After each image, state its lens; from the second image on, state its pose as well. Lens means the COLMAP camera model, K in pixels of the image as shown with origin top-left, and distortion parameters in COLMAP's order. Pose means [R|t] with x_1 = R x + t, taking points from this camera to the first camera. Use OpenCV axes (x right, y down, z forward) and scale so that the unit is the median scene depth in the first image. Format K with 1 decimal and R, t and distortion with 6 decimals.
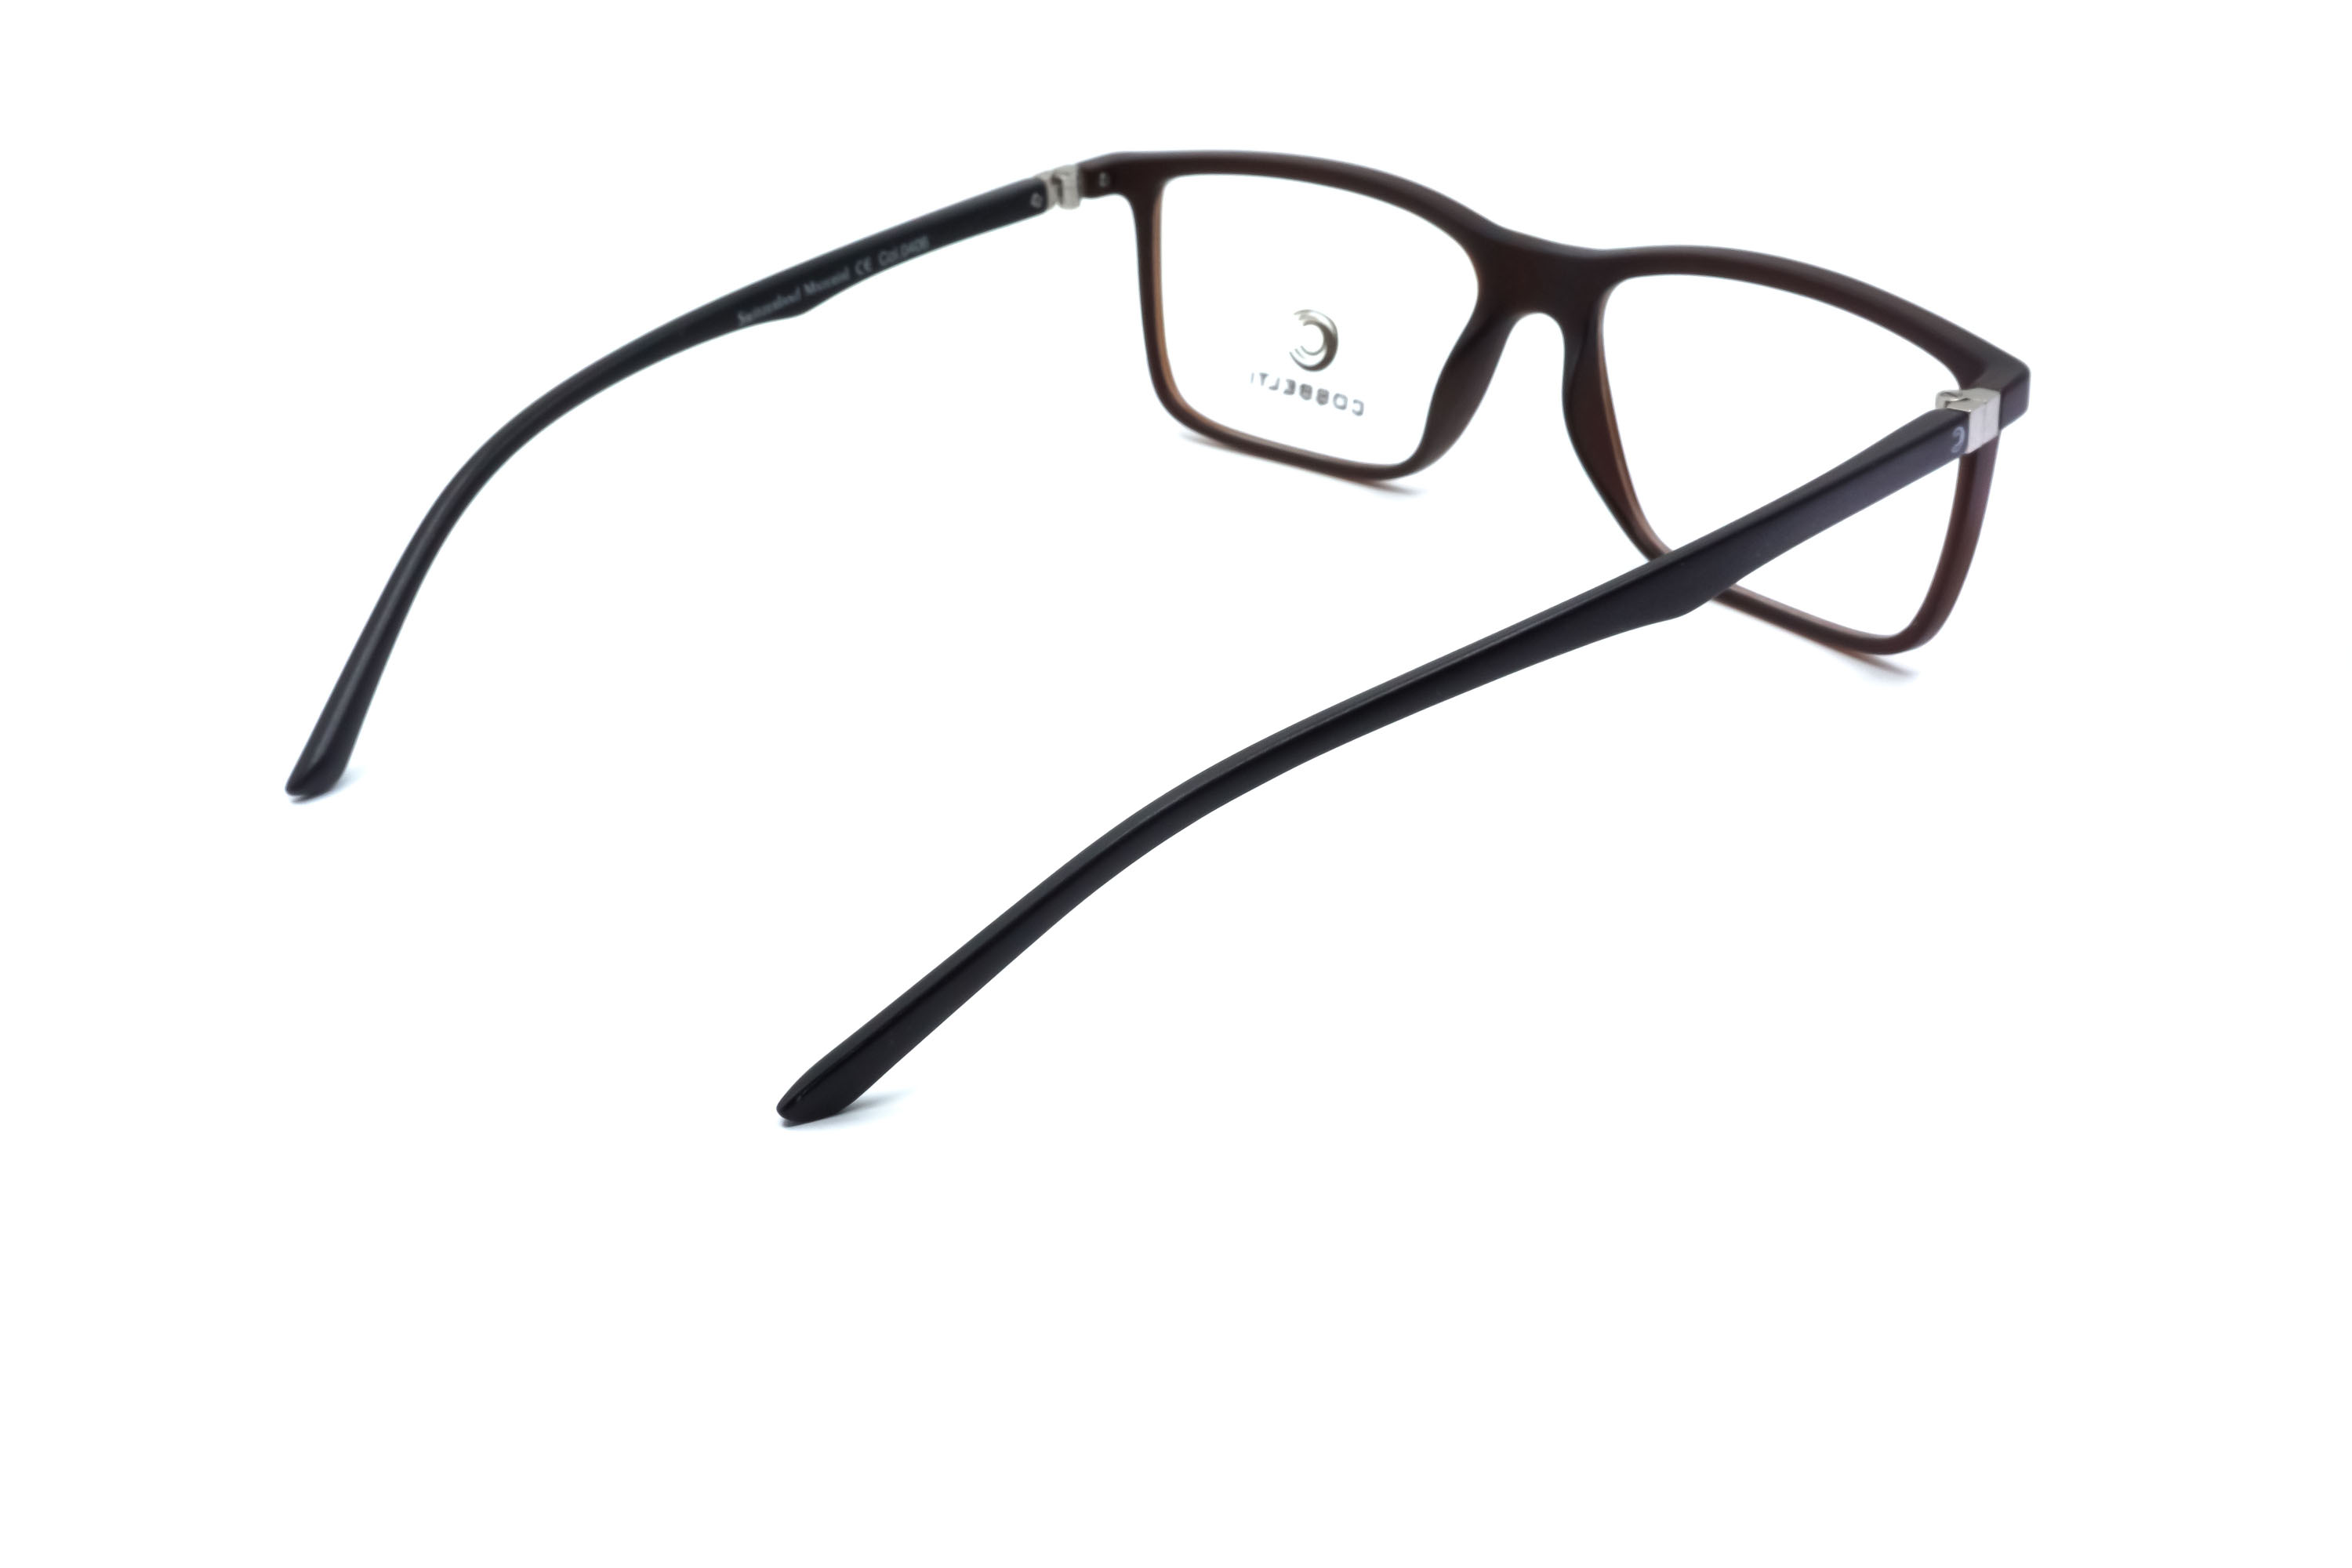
lens RADIAL K [[2645.3, 0, 1164.0], [0, 2645.3, 780.9], [0, 0, 1]] dist [-0.004204, 0.000000]
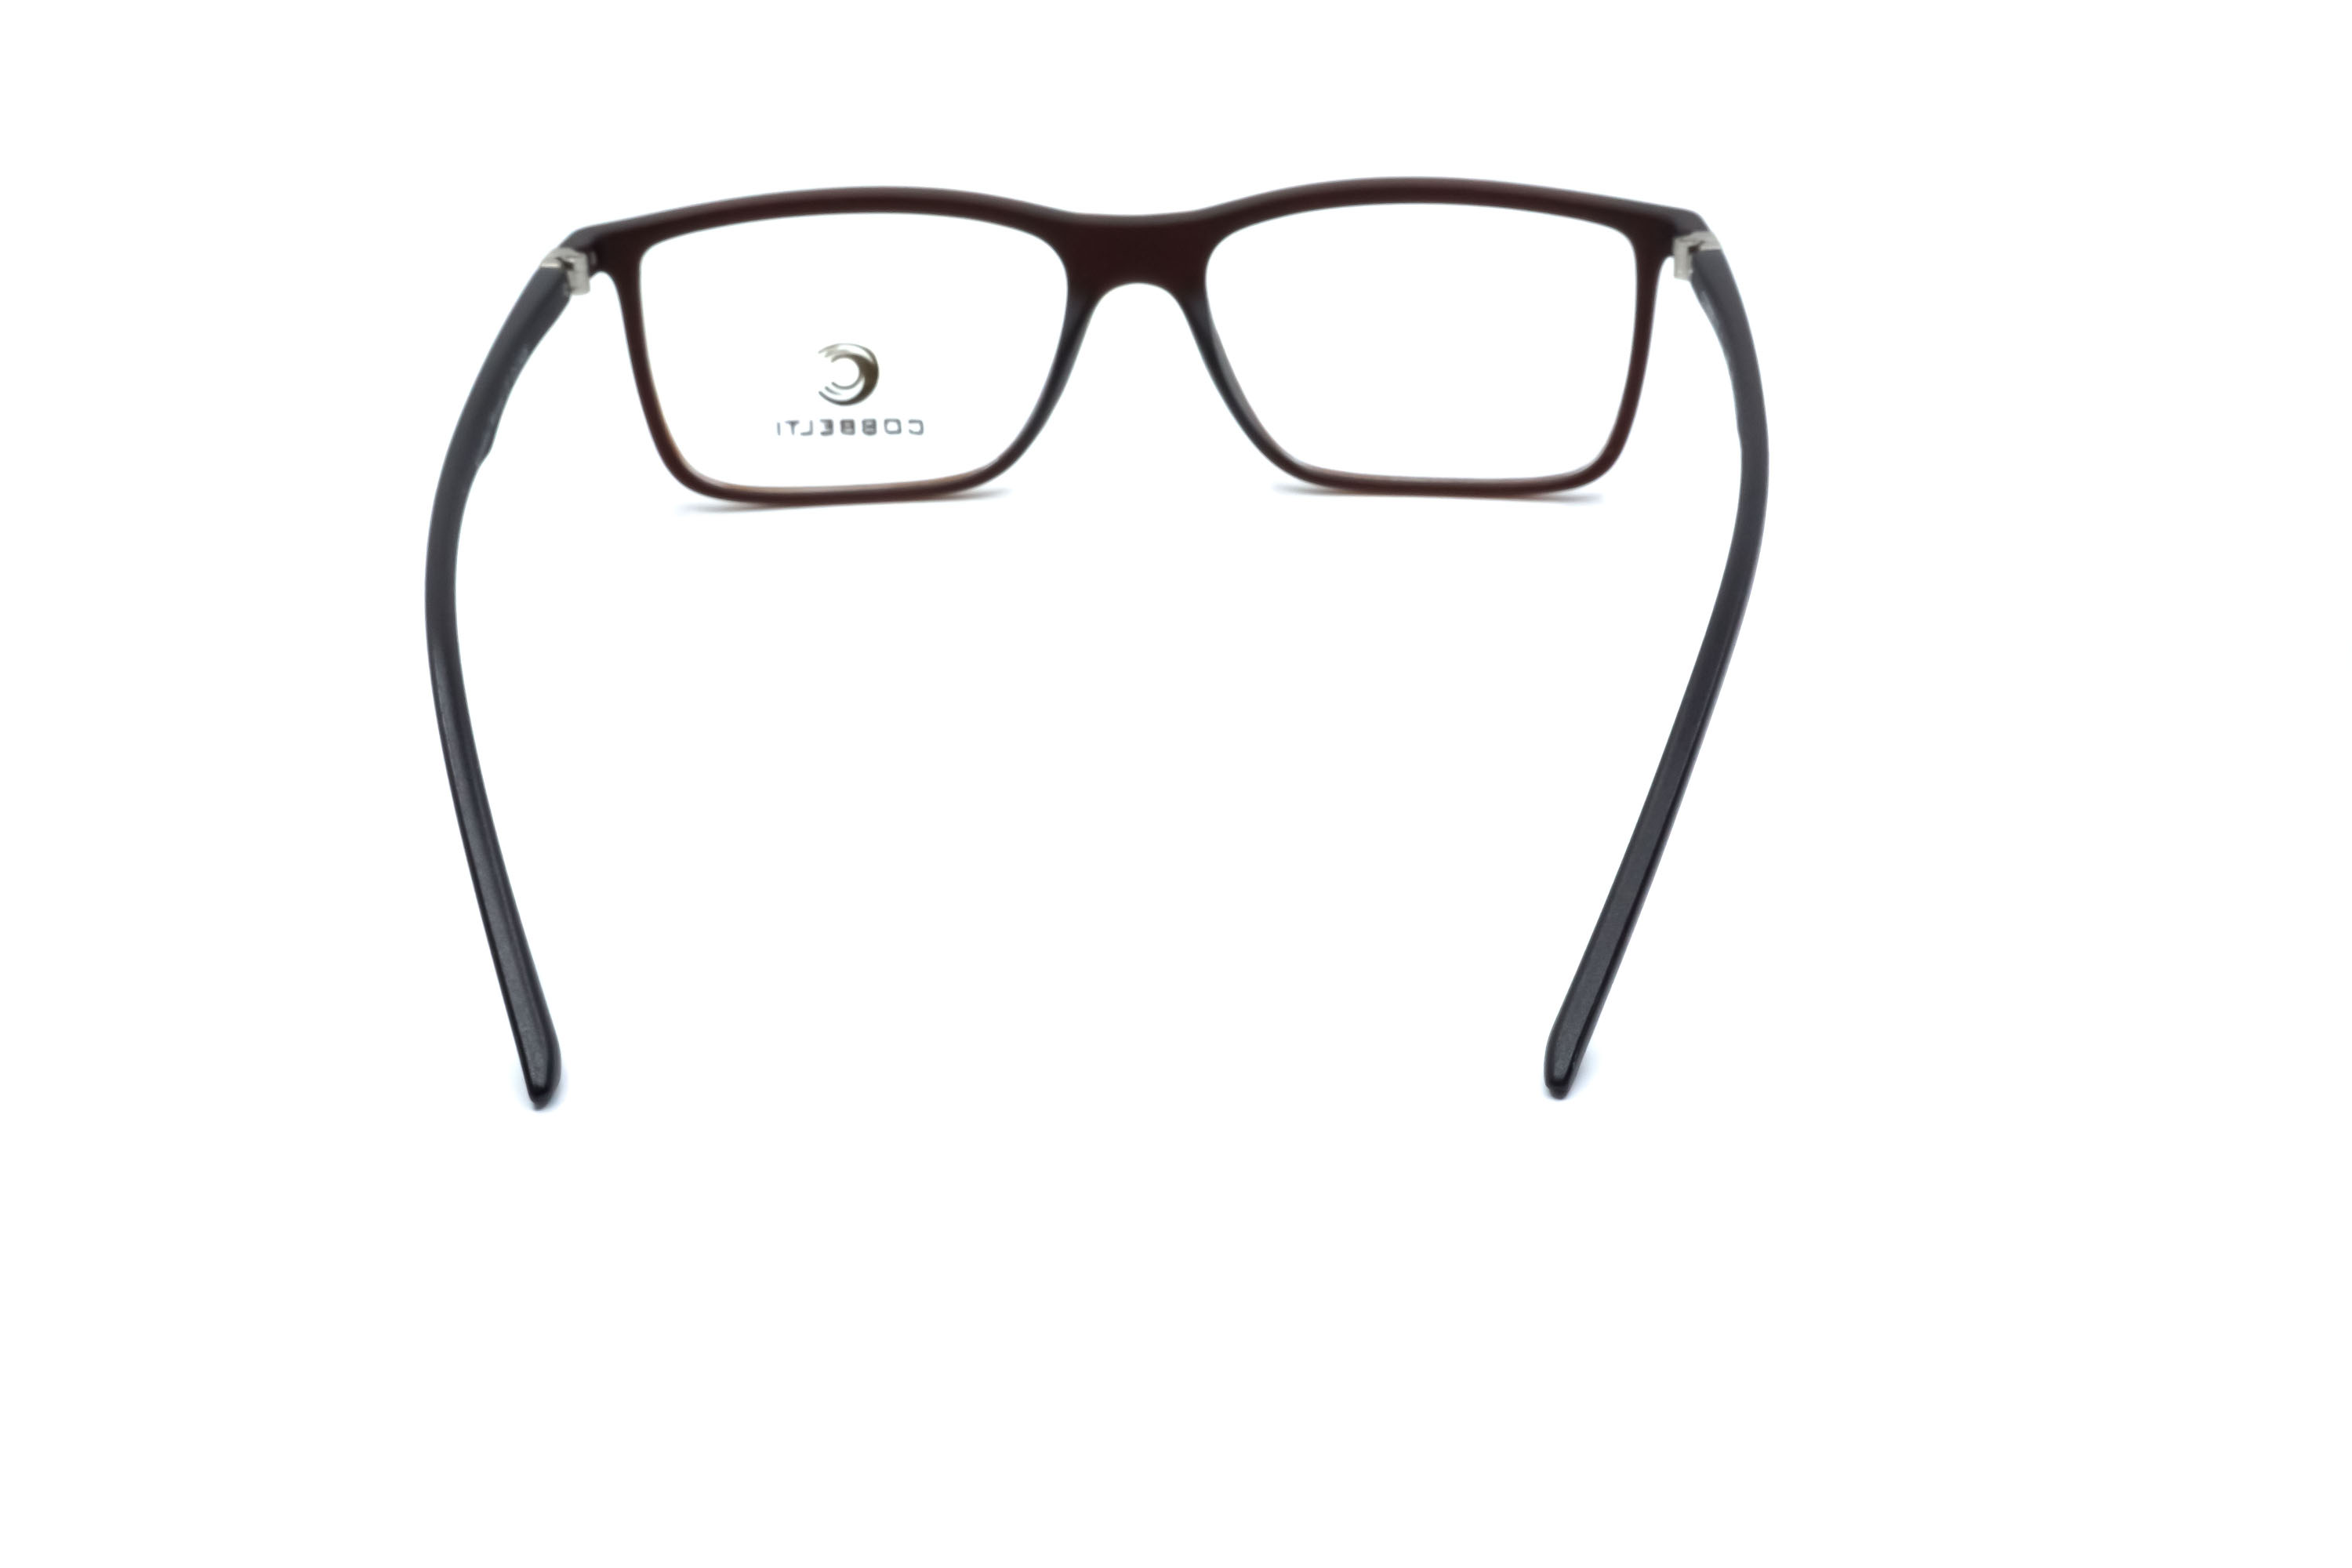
lens RADIAL K [[2645.3, 0, 1172.7], [0, 2645.3, 784.7], [0, 0, 1]] dist [-0.004204, 0.000000]
pose [[0.708732, -0.319350, 0.629059, -0.525671], [0.325713, 0.939075, 0.109768, -0.092700], [-0.625788, 0.127097, 0.769569, 0.193531]]
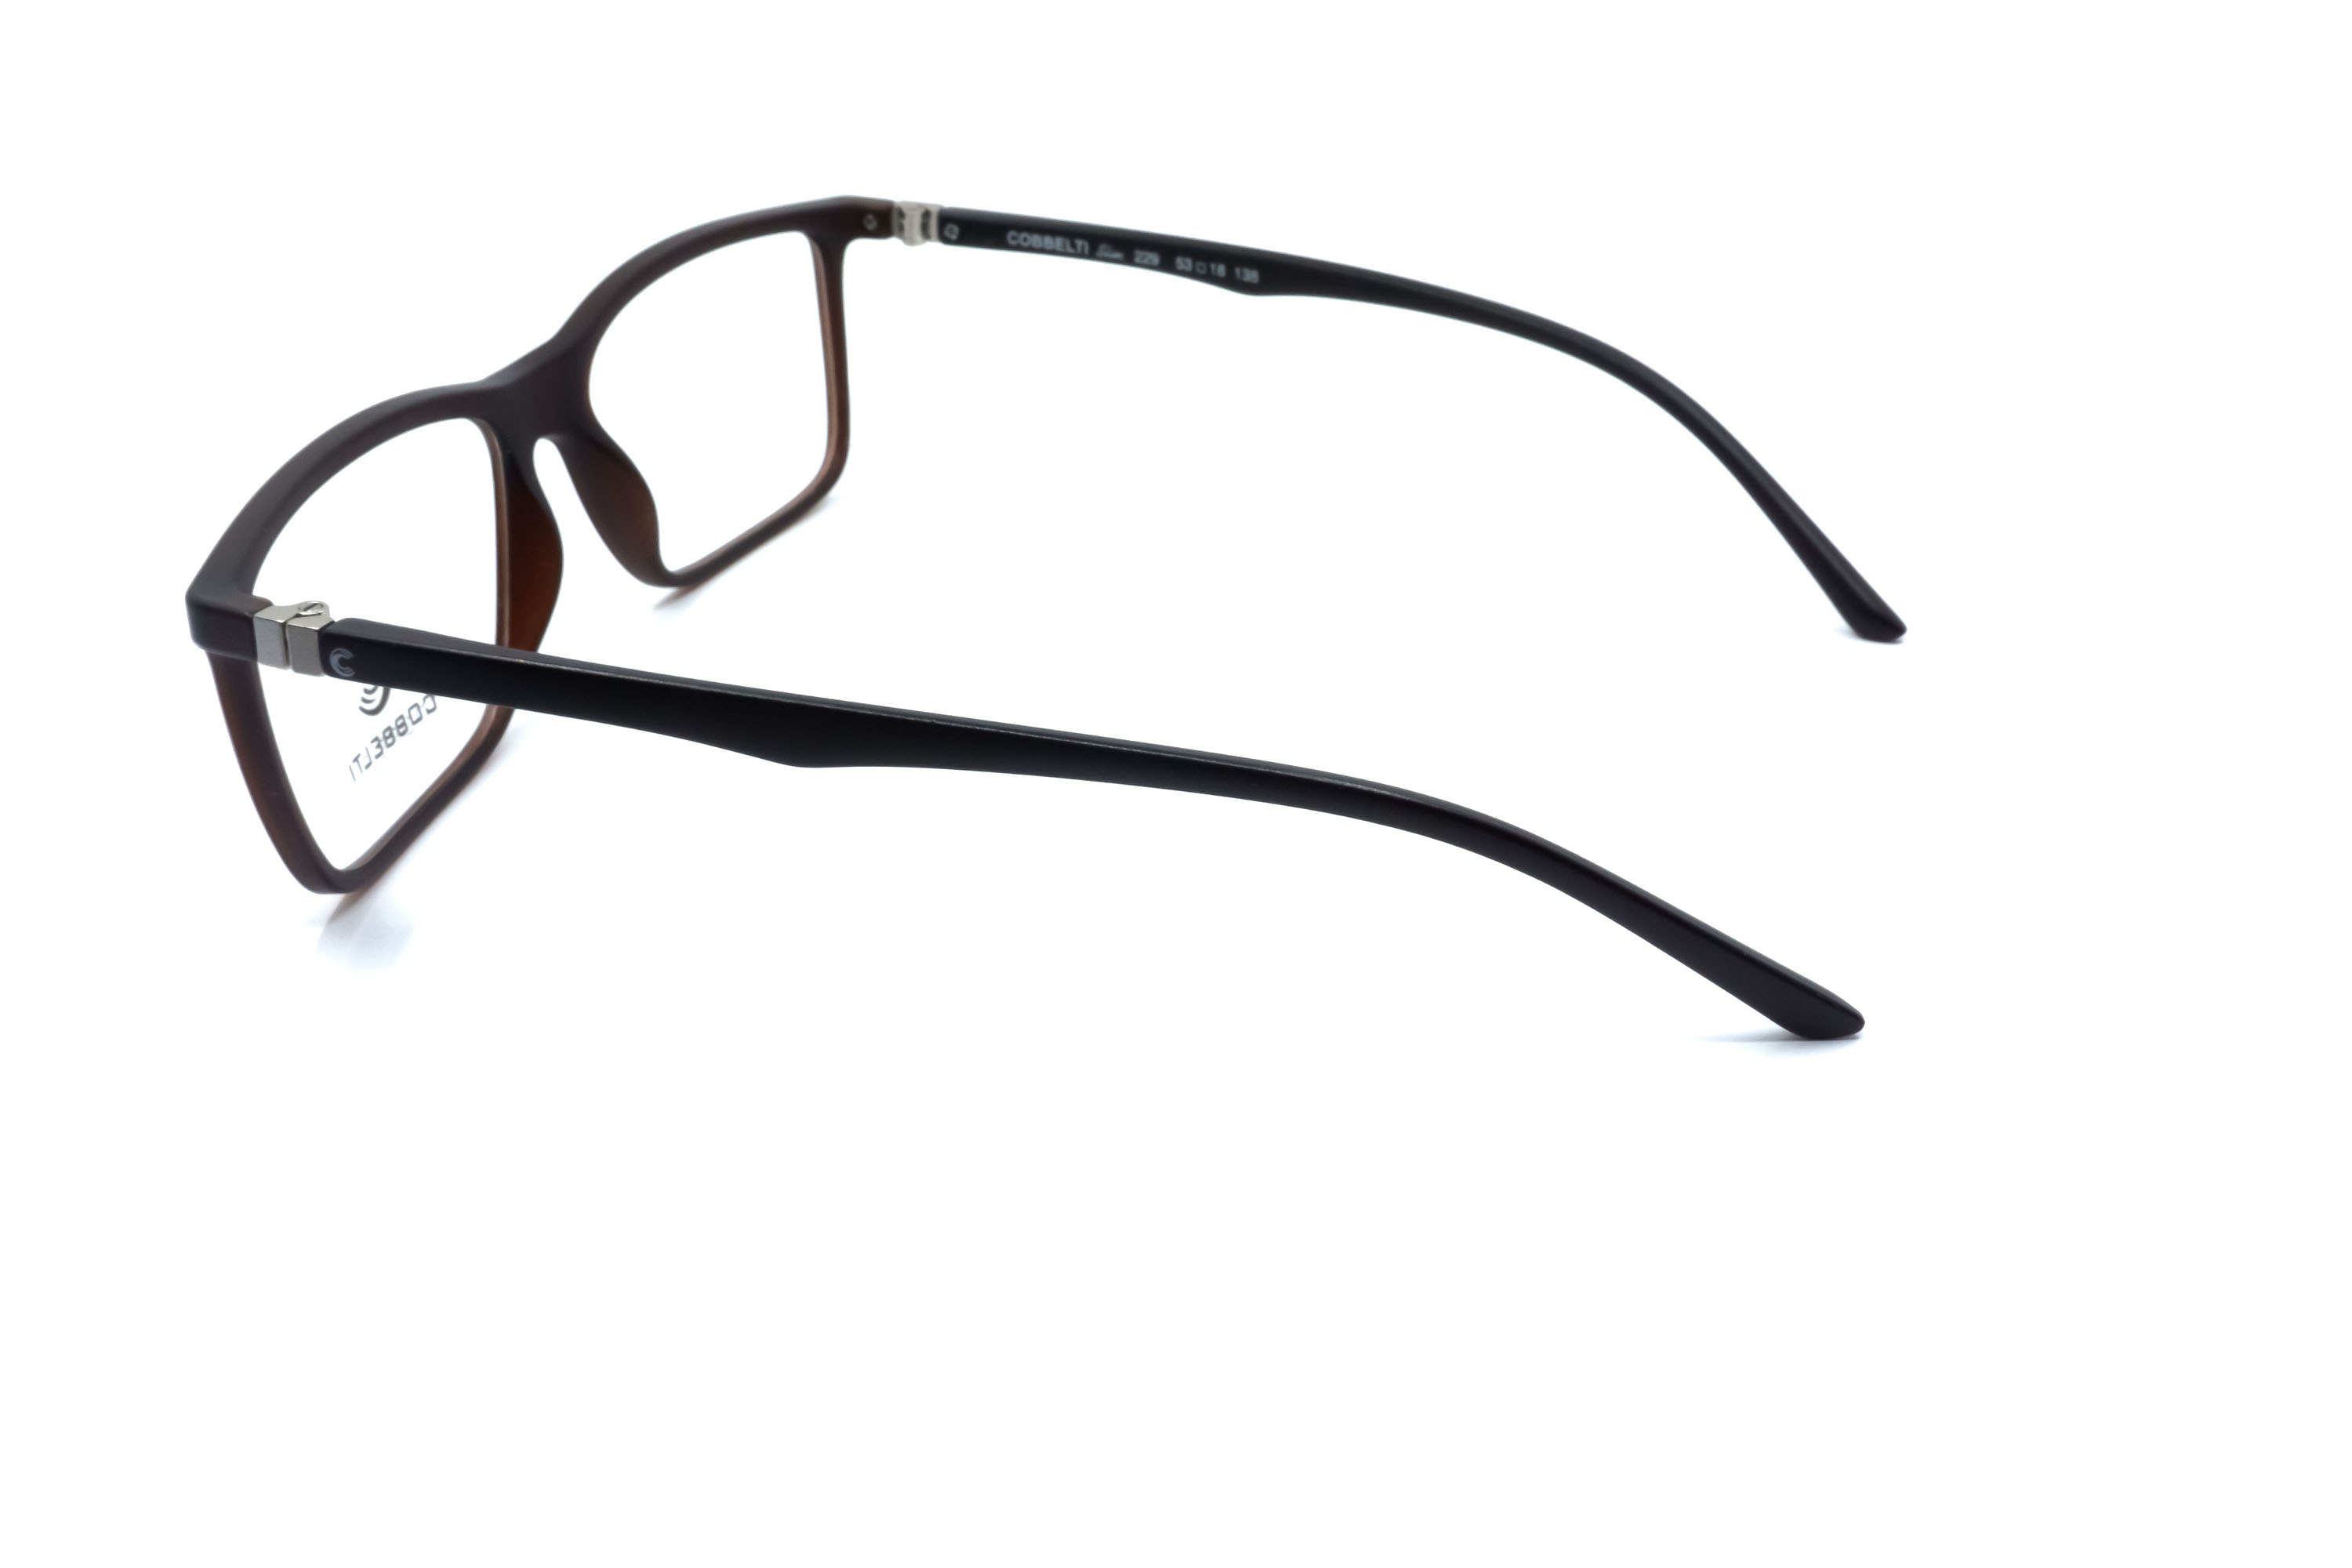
lens RADIAL K [[2645.3, 0, 1167.2], [0, 2645.3, 796.0], [0, 0, 1]] dist [-0.004204, 0.000000]
pose [[-0.487424, -0.354404, 0.798007, -0.670404], [0.437885, 0.691479, 0.574555, -0.477845], [-0.755430, 0.629487, -0.181855, 0.995447]]
